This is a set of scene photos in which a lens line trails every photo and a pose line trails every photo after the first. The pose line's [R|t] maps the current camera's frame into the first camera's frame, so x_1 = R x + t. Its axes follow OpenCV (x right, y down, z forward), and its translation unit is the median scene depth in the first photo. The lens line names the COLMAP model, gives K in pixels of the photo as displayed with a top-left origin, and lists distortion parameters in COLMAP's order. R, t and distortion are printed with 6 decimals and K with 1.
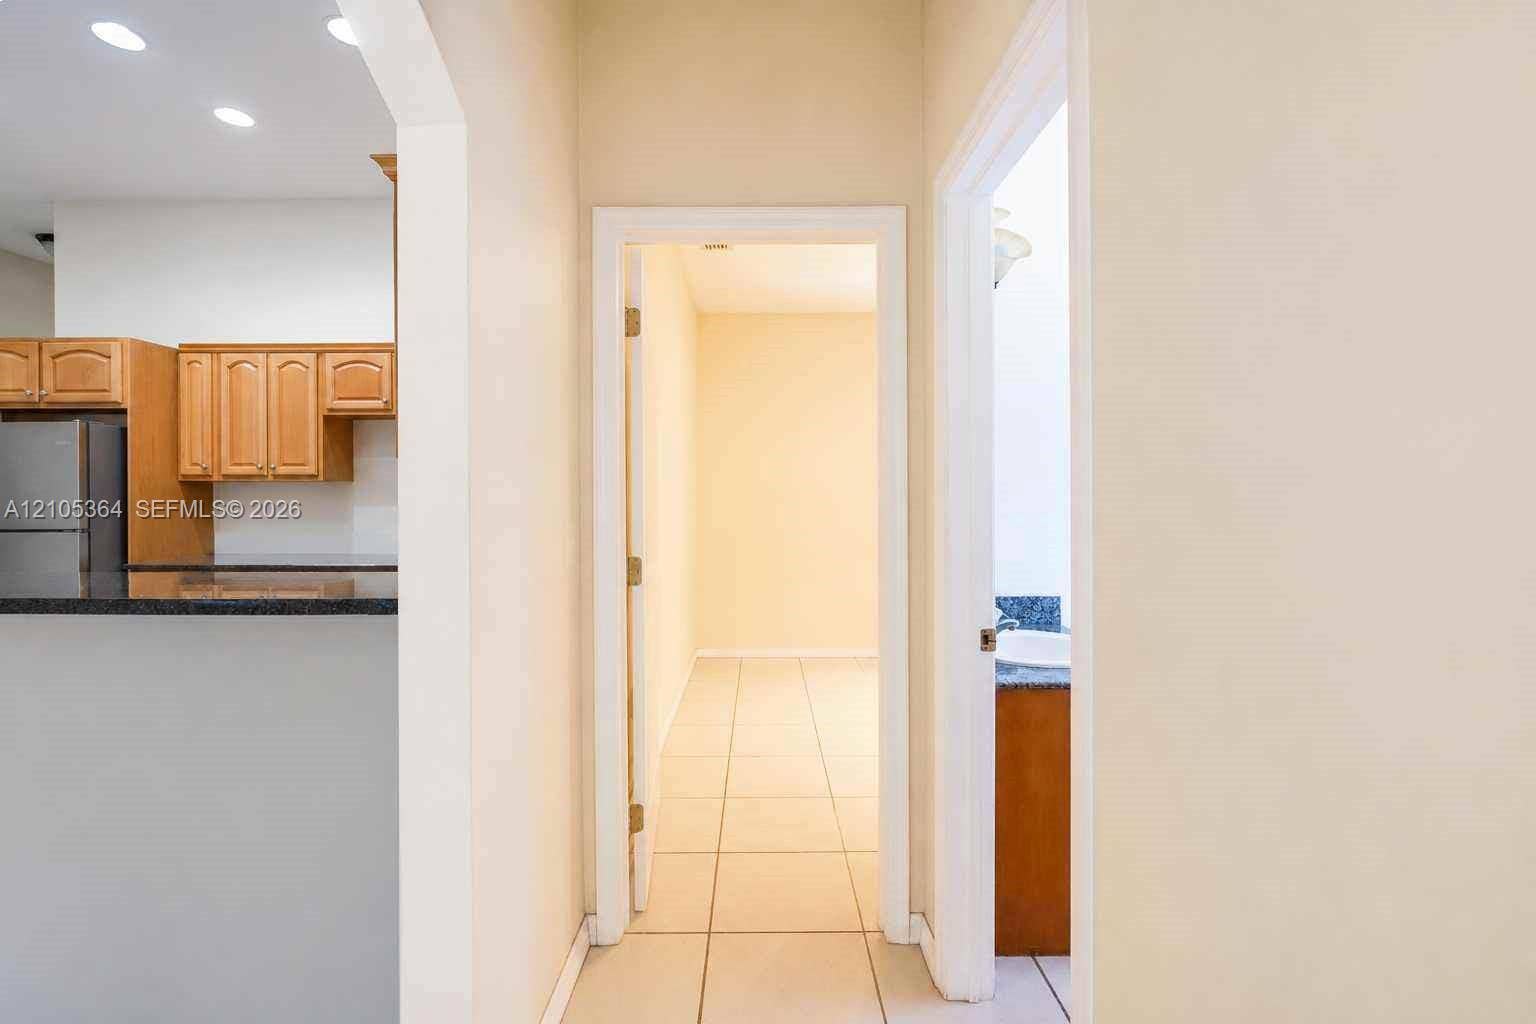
lens RADIAL K [[814.2, 0, 768.5], [0, 814.2, 497.7], [0, 0, 1]] dist [0.019482, 0.000140]
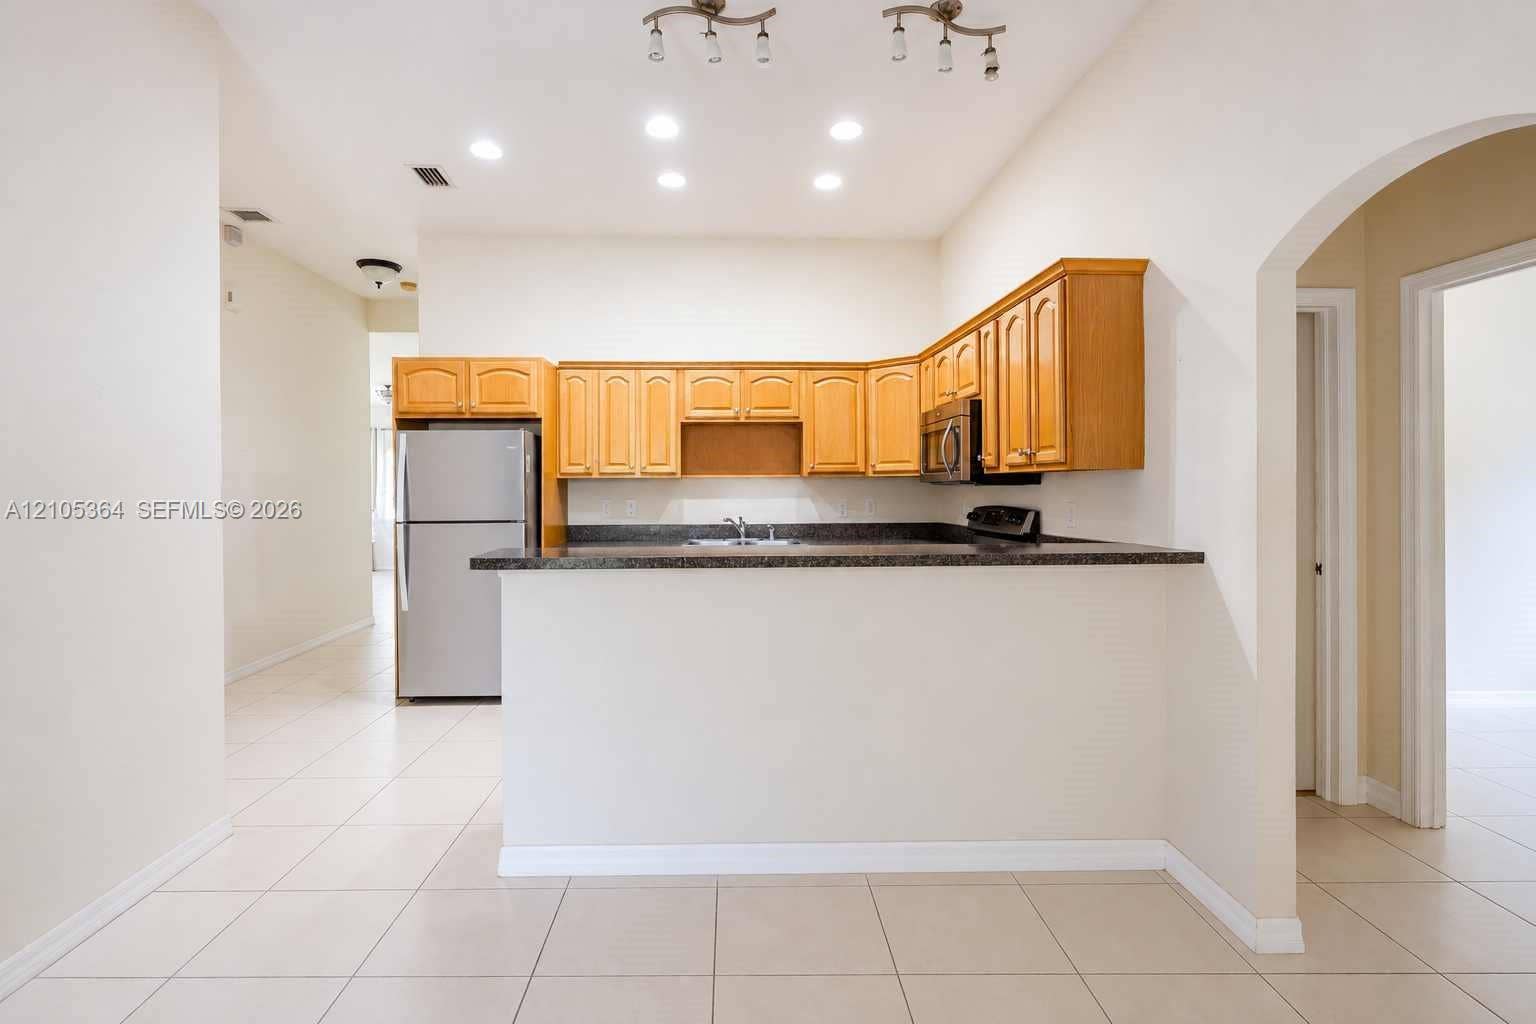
lens RADIAL K [[708.8, 0, 771.1], [0, 708.8, 491.3], [0, 0, 1]] dist [0.000494, -0.001835]
pose [[0.999384, -0.005880, 0.034599, -0.479443], [0.005988, 0.999977, -0.003031, 0.003707], [-0.034580, 0.003236, 0.999397, -0.035978]]
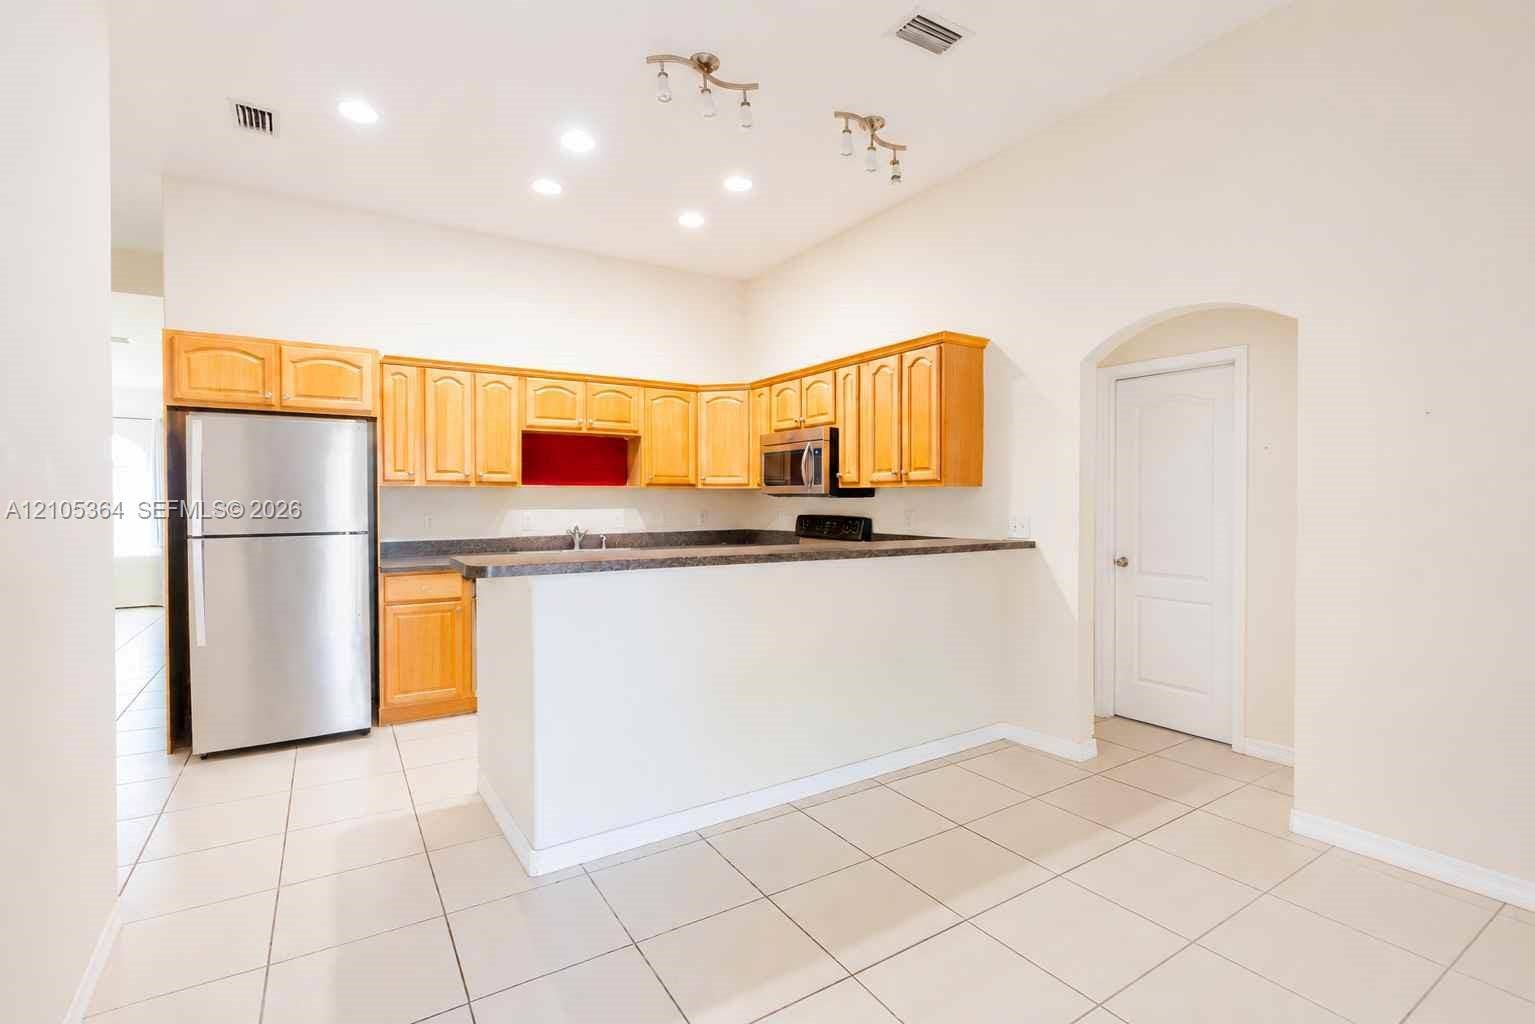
lens RADIAL K [[708.4, 0, 774.5], [0, 708.4, 519.4], [0, 0, 1]] dist [0.000494, -0.001835]
pose [[0.855334, -0.013297, 0.517907, -0.809925], [0.003947, 0.999809, 0.019152, 0.008434], [-0.518063, -0.014337, 0.855222, -0.049526]]
